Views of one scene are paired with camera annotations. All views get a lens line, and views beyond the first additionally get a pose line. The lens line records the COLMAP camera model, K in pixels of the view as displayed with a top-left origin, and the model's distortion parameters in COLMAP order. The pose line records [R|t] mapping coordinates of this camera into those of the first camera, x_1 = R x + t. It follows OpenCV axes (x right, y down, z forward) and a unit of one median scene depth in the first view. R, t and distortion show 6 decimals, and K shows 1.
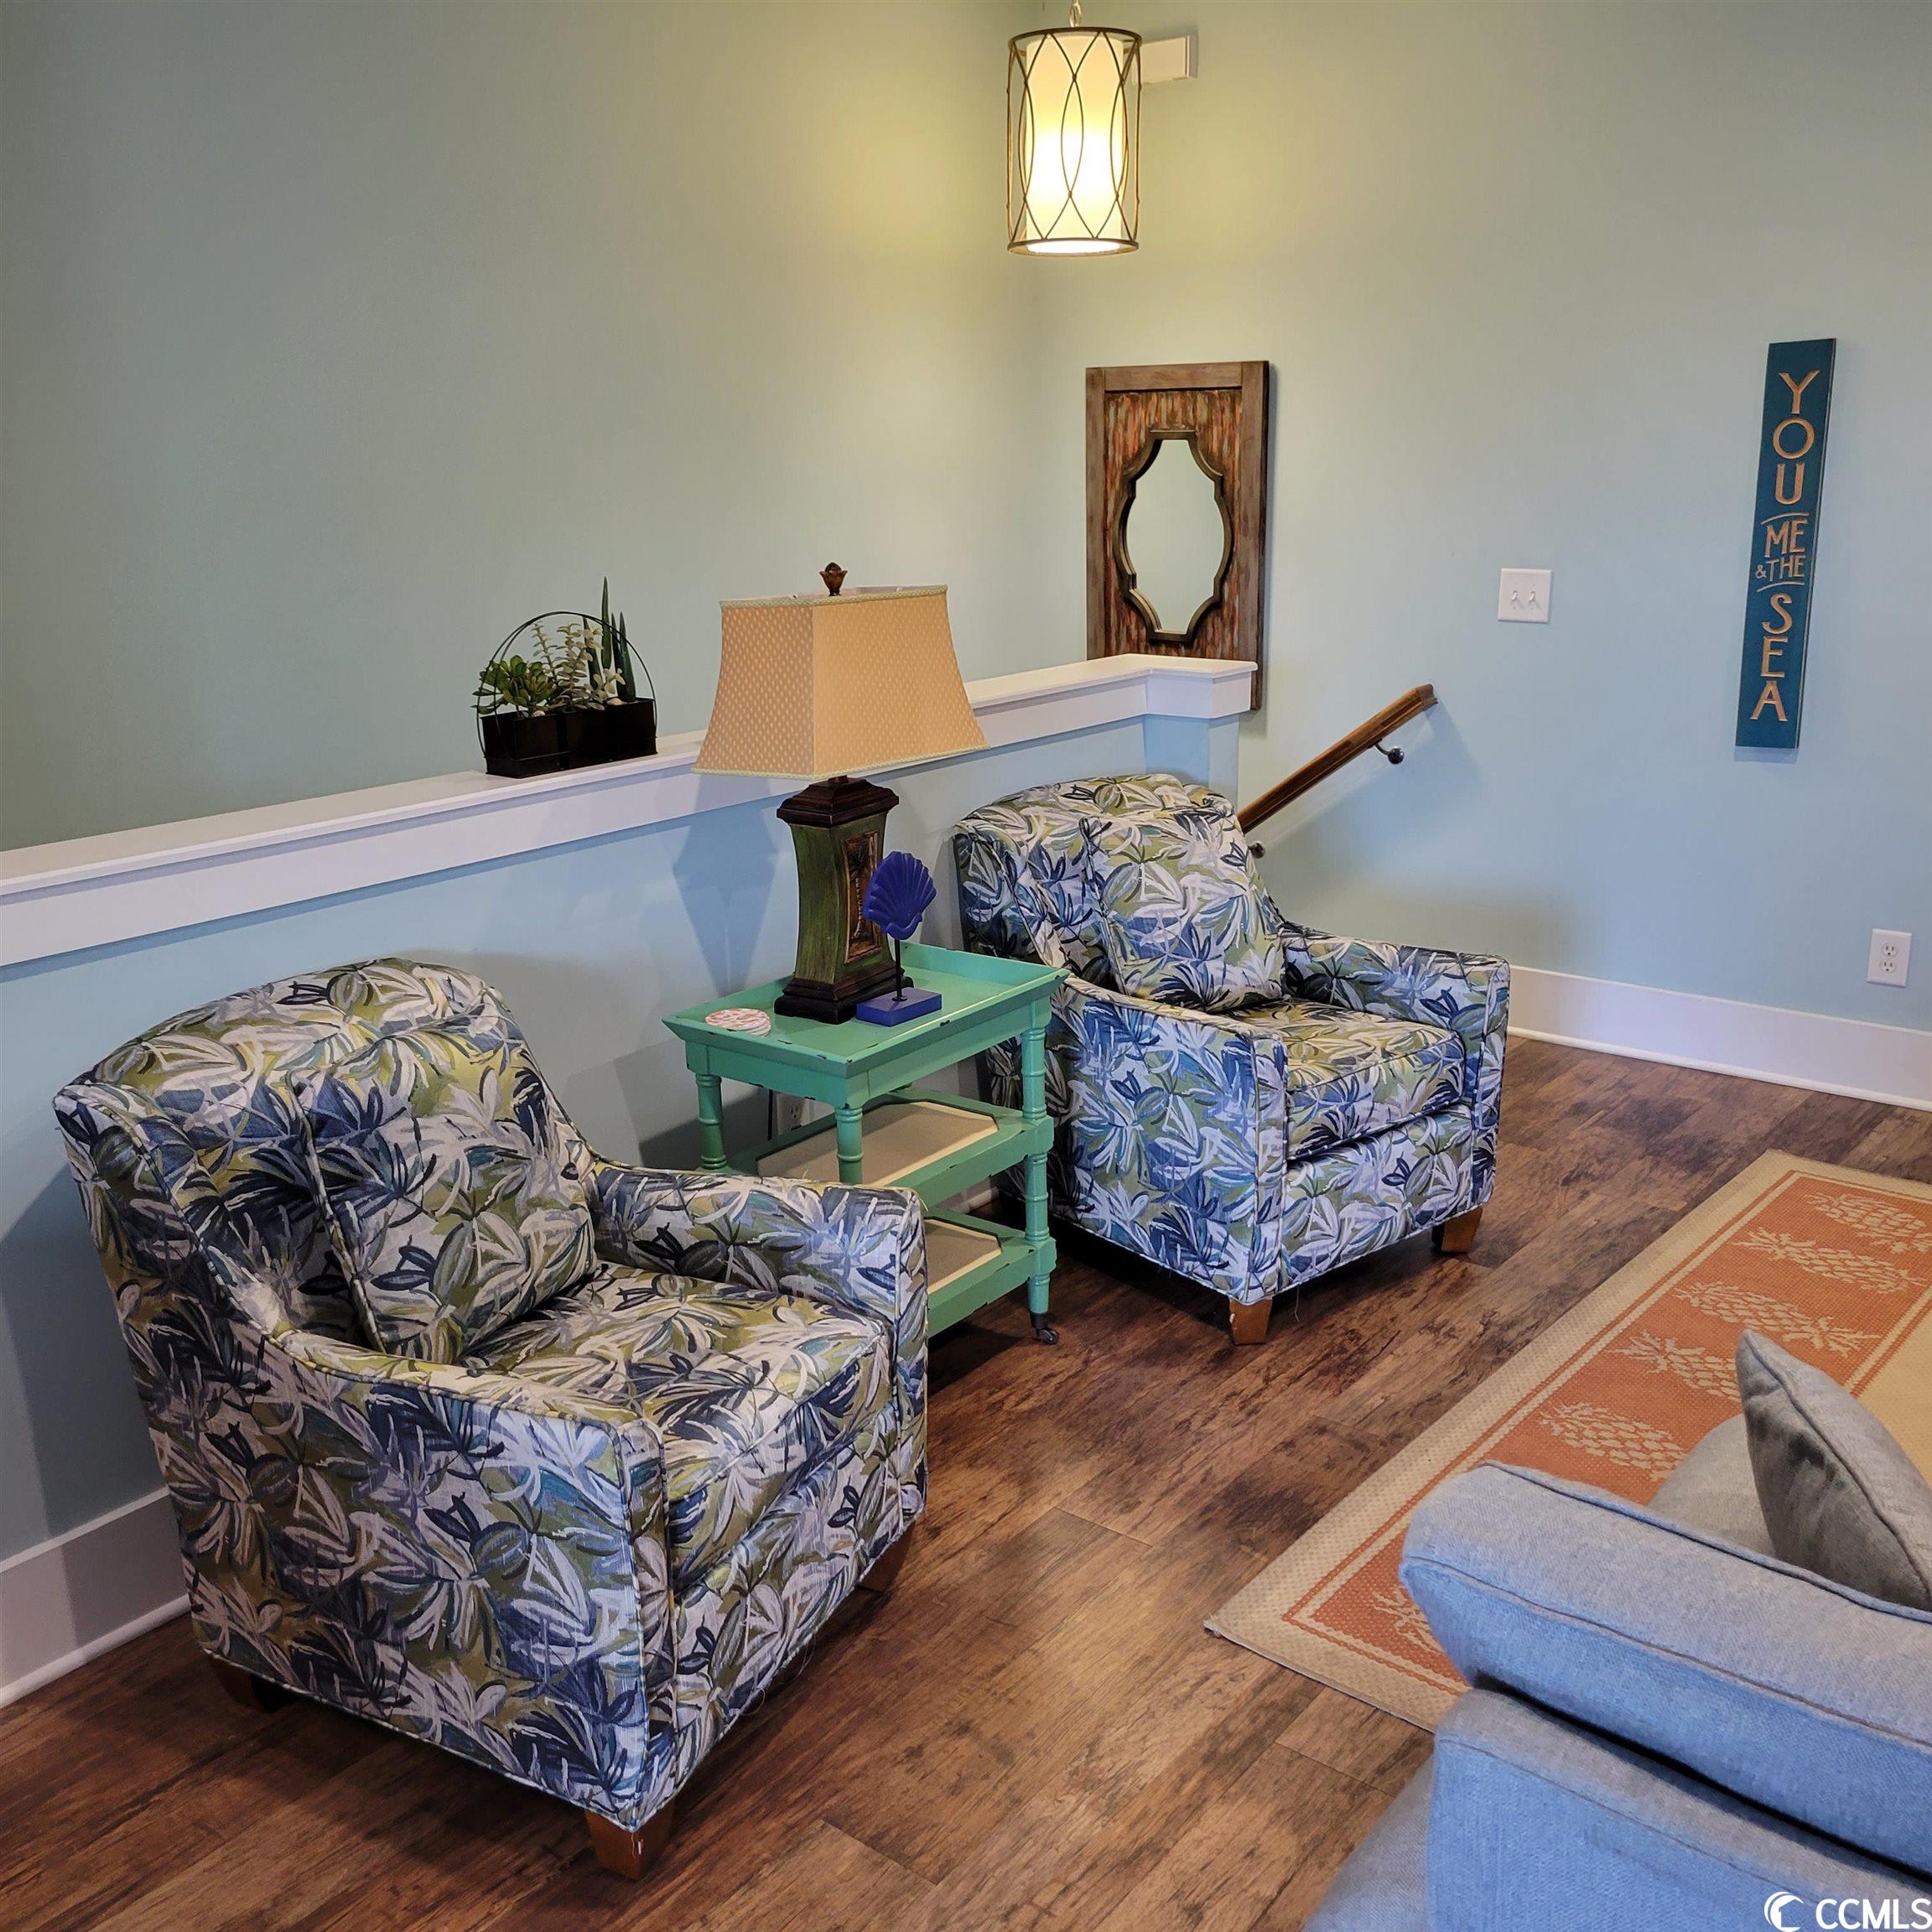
lens RADIAL K [[1900.5, 0, 914.8], [0, 1900.5, 986.8], [0, 0, 1]] dist [0.040337, -0.011296]
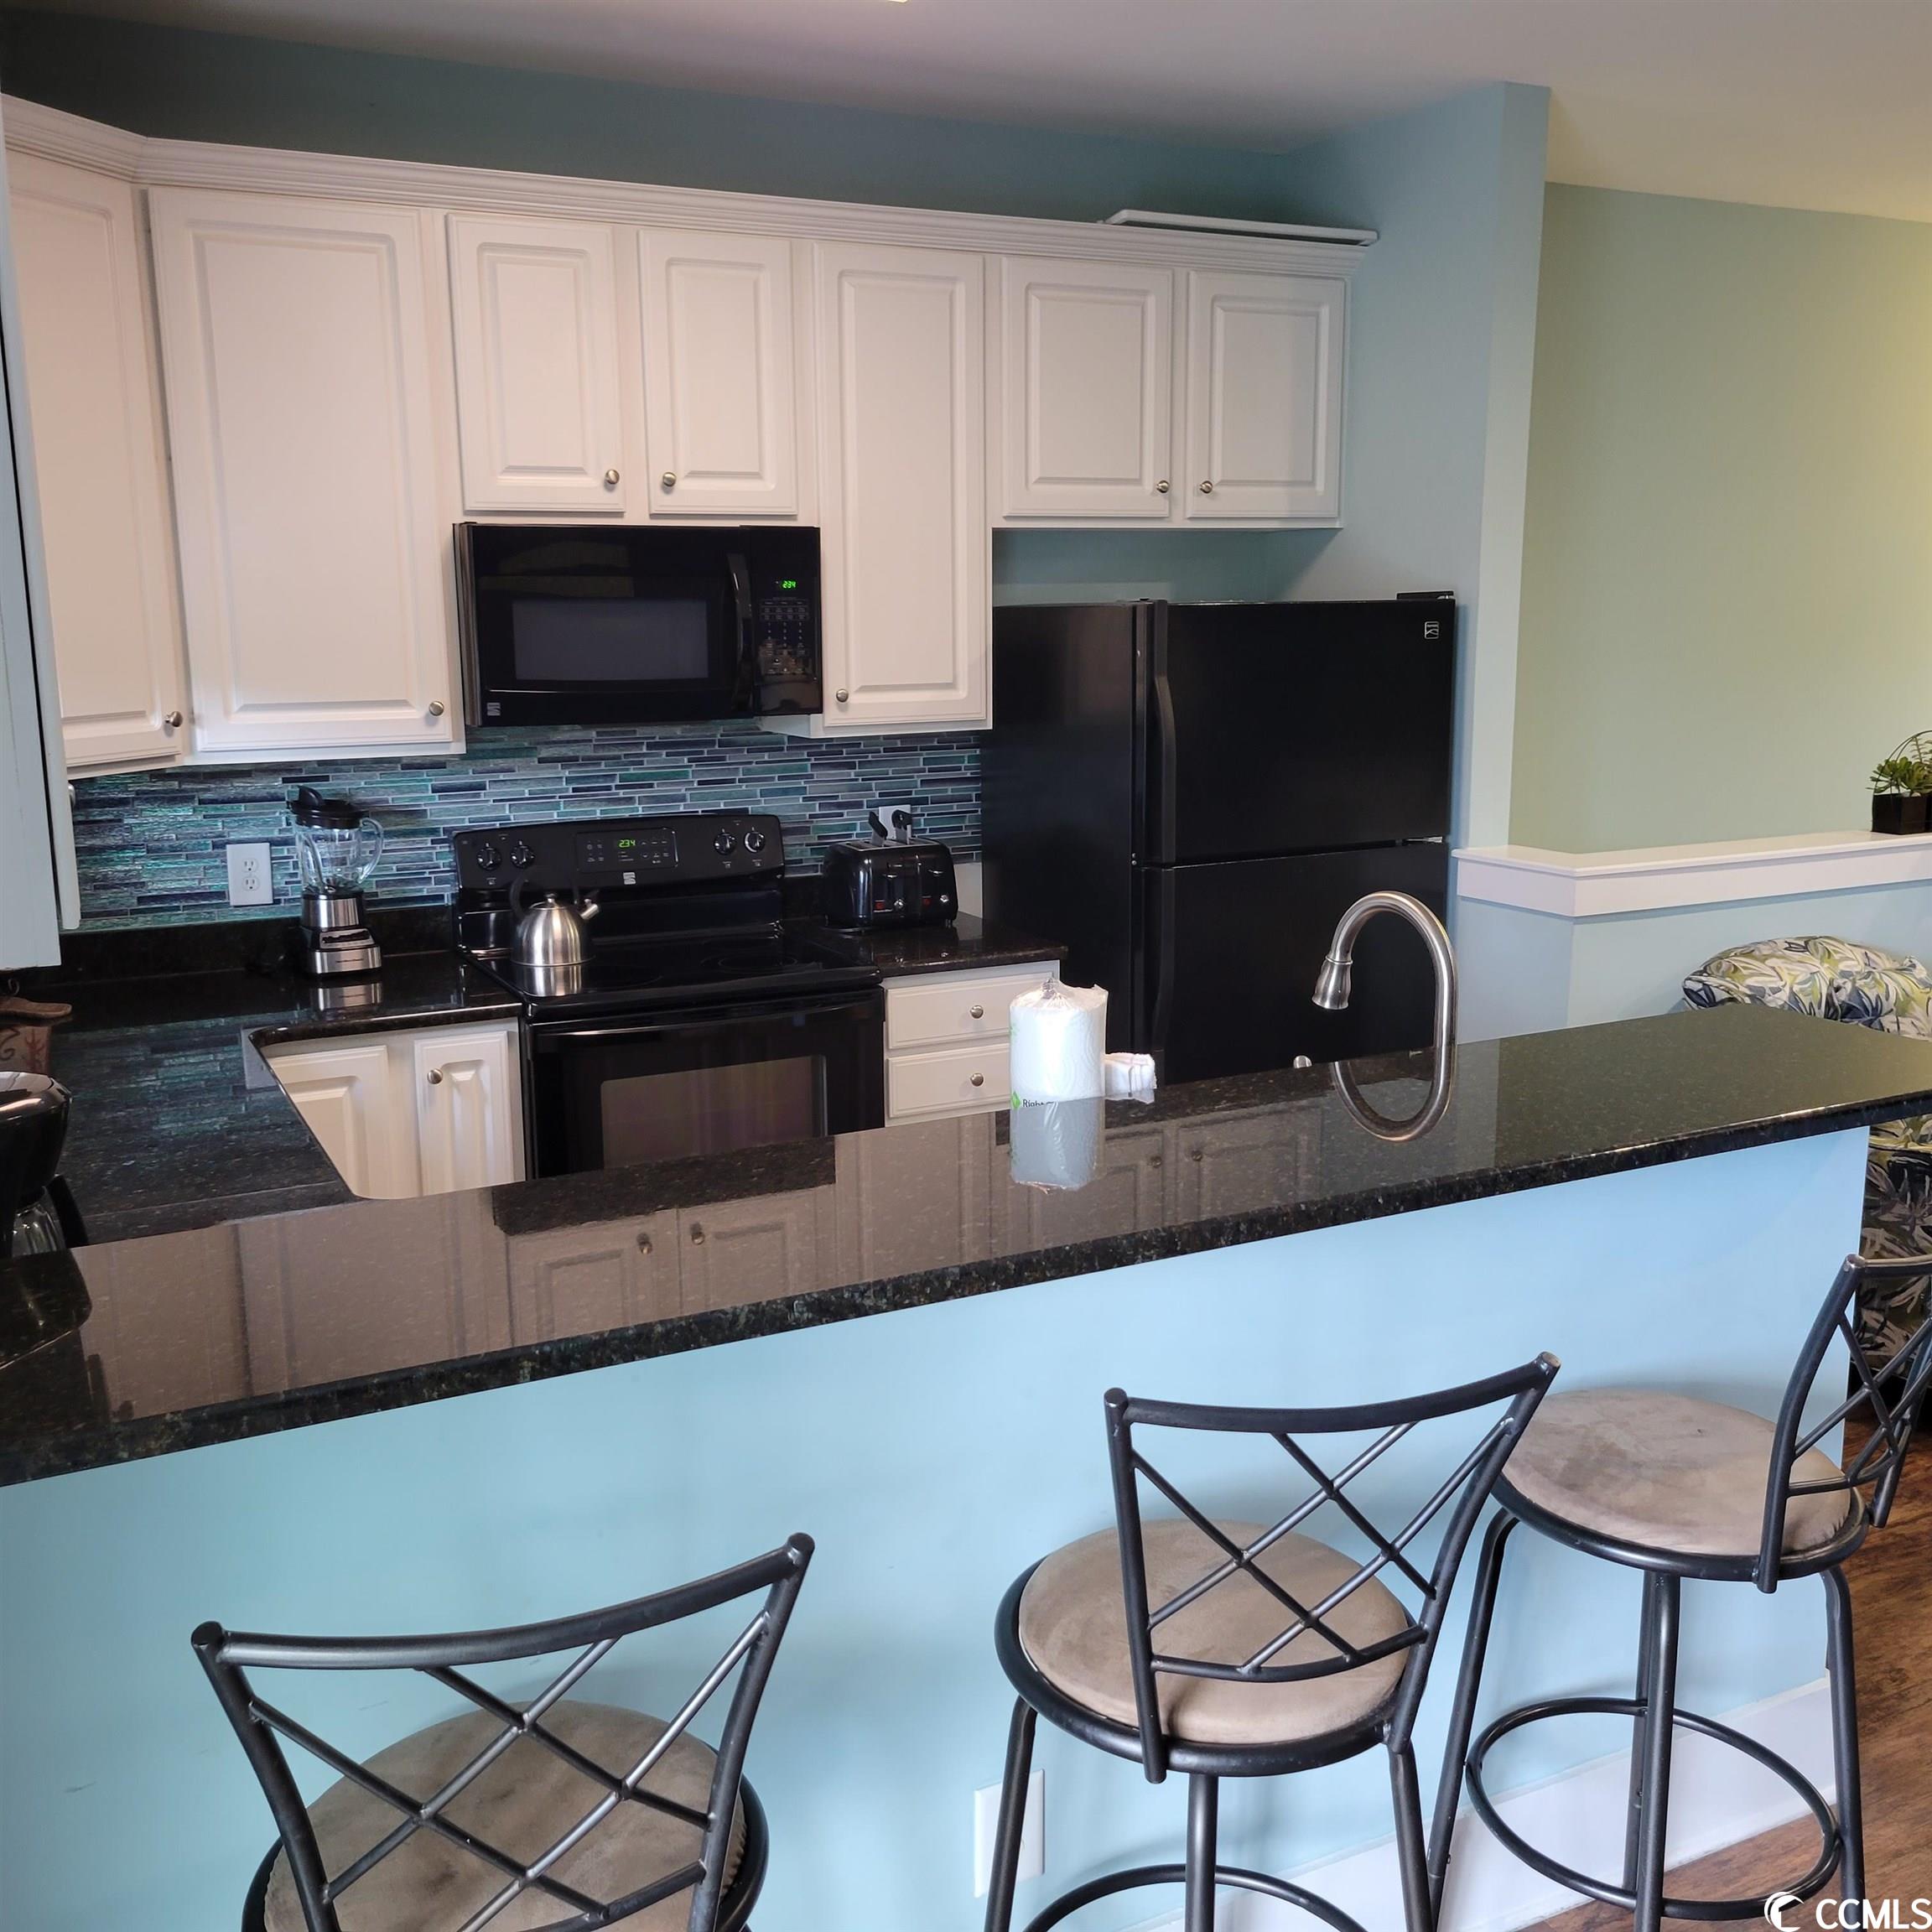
lens RADIAL K [[1900.5, 0, 914.8], [0, 1900.5, 986.8], [0, 0, 1]] dist [0.040337, -0.011296]
pose [[0.912965, 0.092602, -0.397392, -0.389625], [-0.122341, 0.991224, -0.050086, 0.238580], [0.389266, 0.094344, 0.916281, -0.919779]]
